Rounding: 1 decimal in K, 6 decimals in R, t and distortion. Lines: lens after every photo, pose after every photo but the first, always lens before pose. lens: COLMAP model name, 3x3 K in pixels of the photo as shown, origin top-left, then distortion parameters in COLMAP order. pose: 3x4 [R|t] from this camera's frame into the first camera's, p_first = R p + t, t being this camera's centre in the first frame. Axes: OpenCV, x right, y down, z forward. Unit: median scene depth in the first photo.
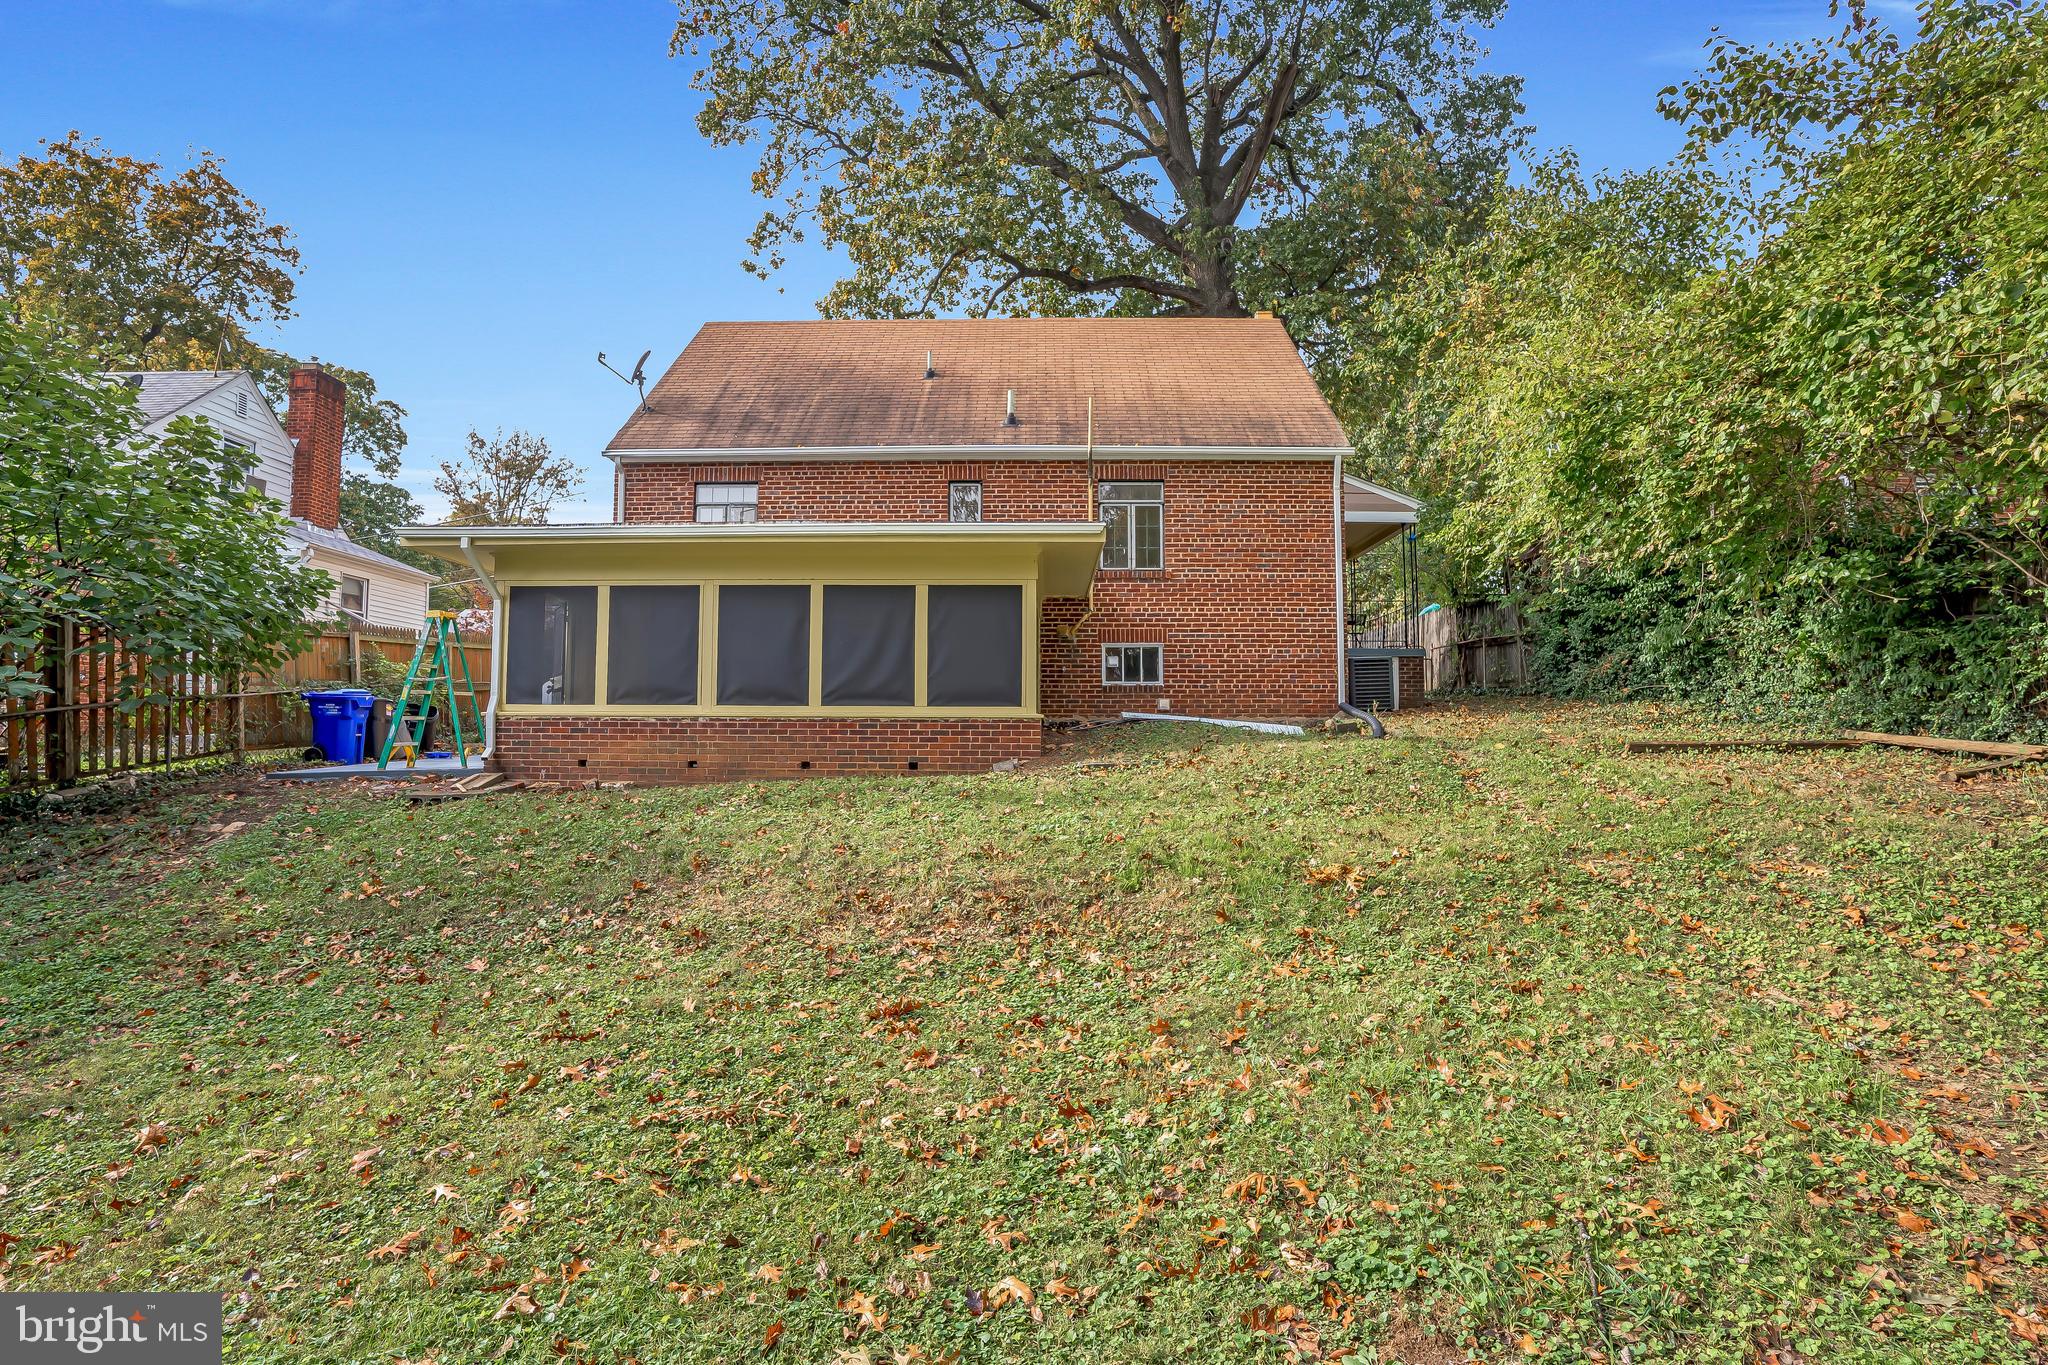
lens RADIAL K [[984.1, 0, 1023.7], [0, 984.1, 667.4], [0, 0, 1]] dist [0.003663, 0.000924]
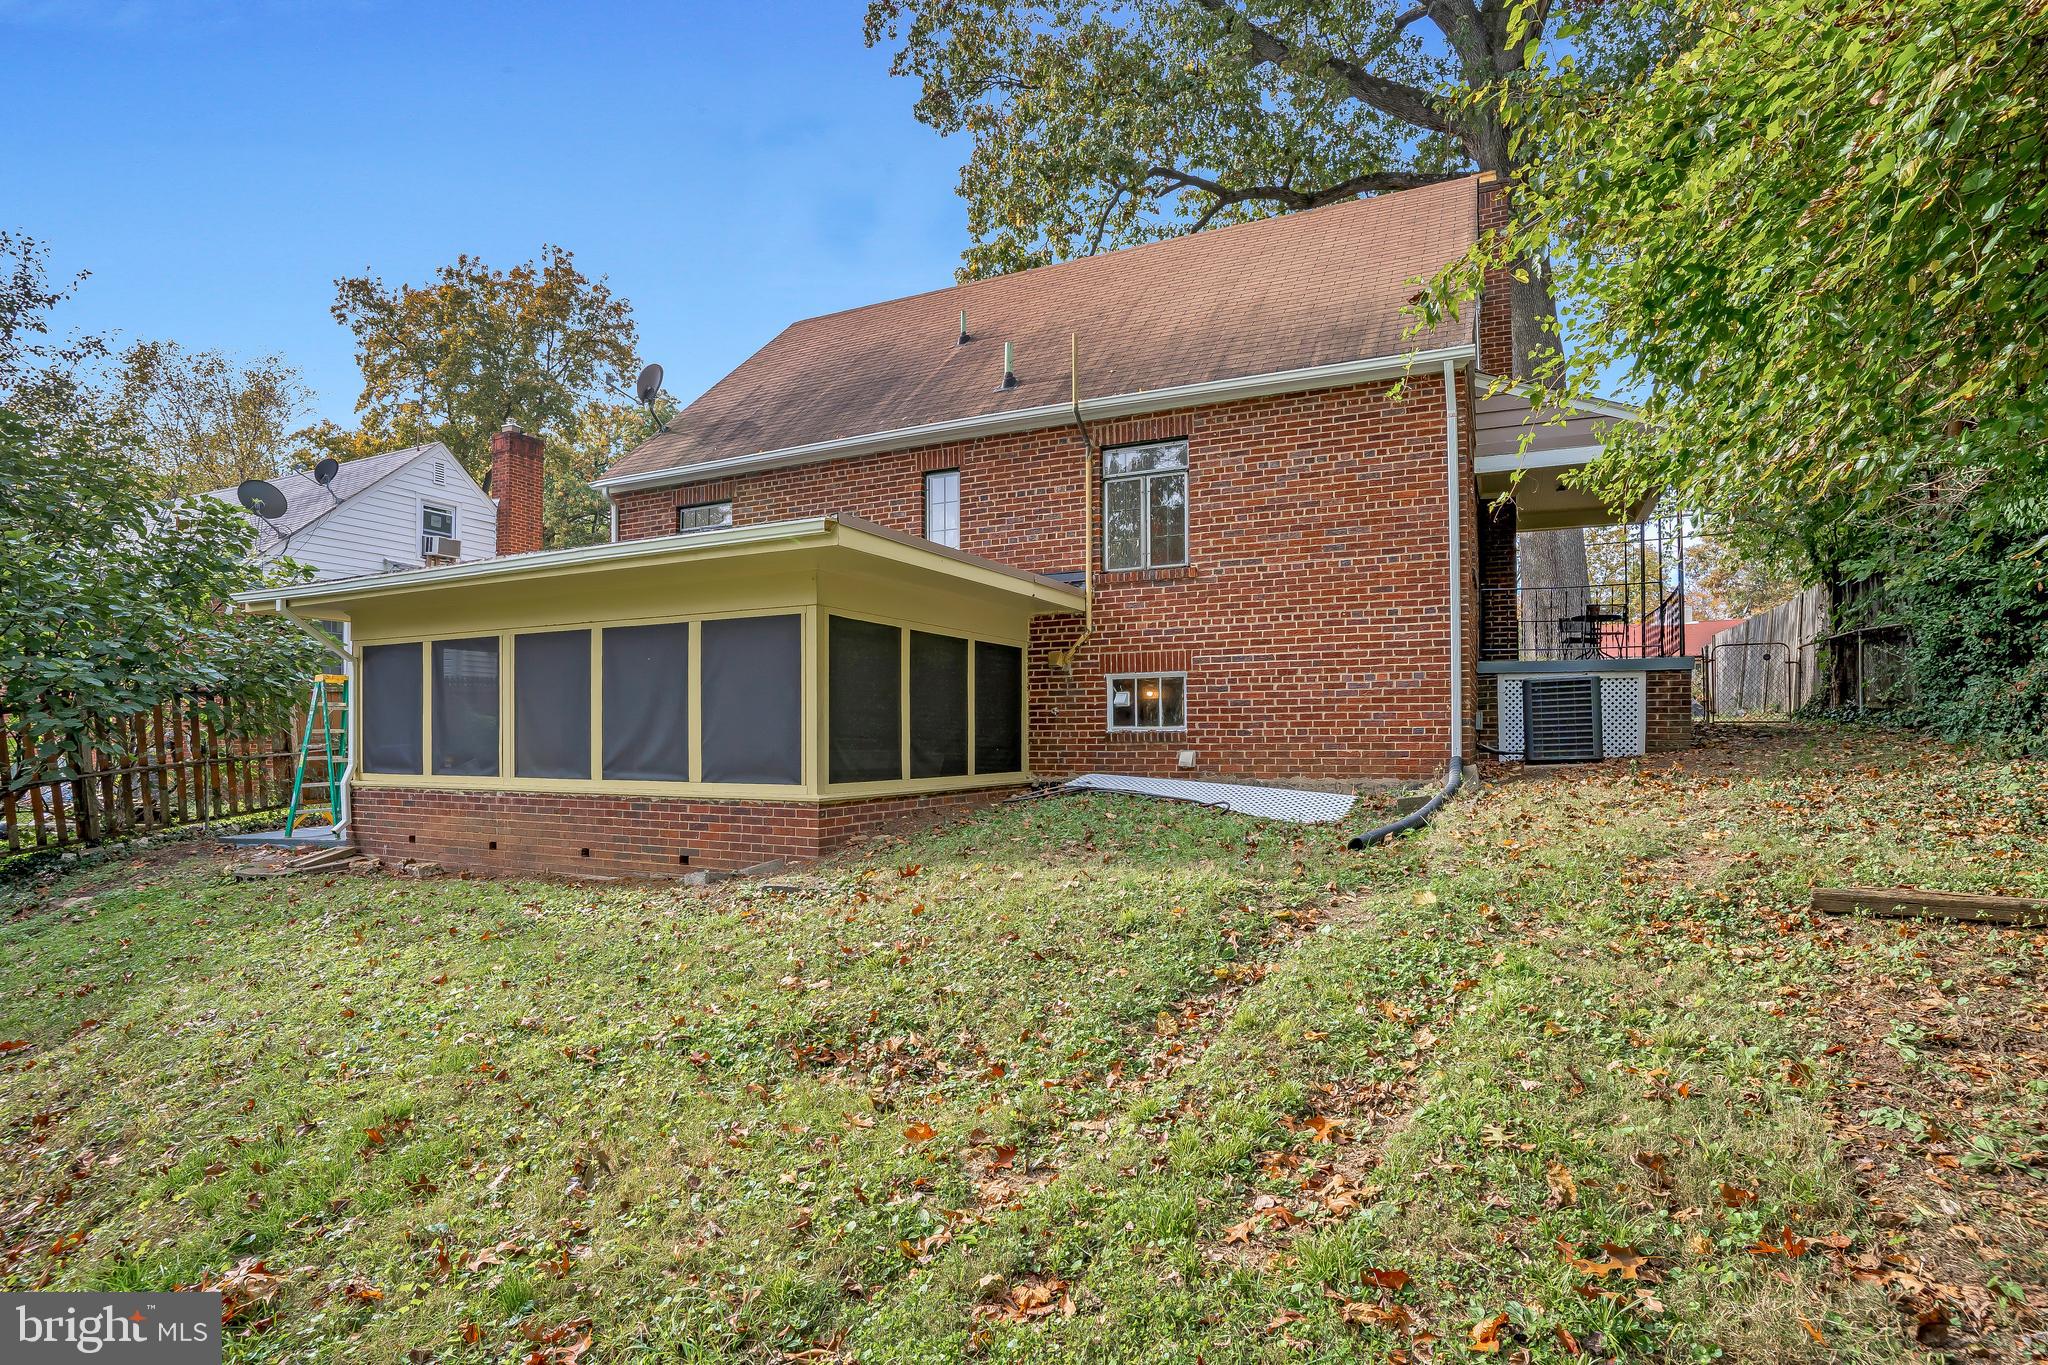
lens RADIAL K [[1027.4, 0, 1024.1], [0, 1027.4, 709.1], [0, 0, 1]] dist [-0.014828, 0.000001]
pose [[0.907935, -0.016825, -0.418774, 0.345262], [0.033735, 0.998886, 0.033008, -0.025949], [0.417752, -0.044096, 0.907491, 0.291043]]
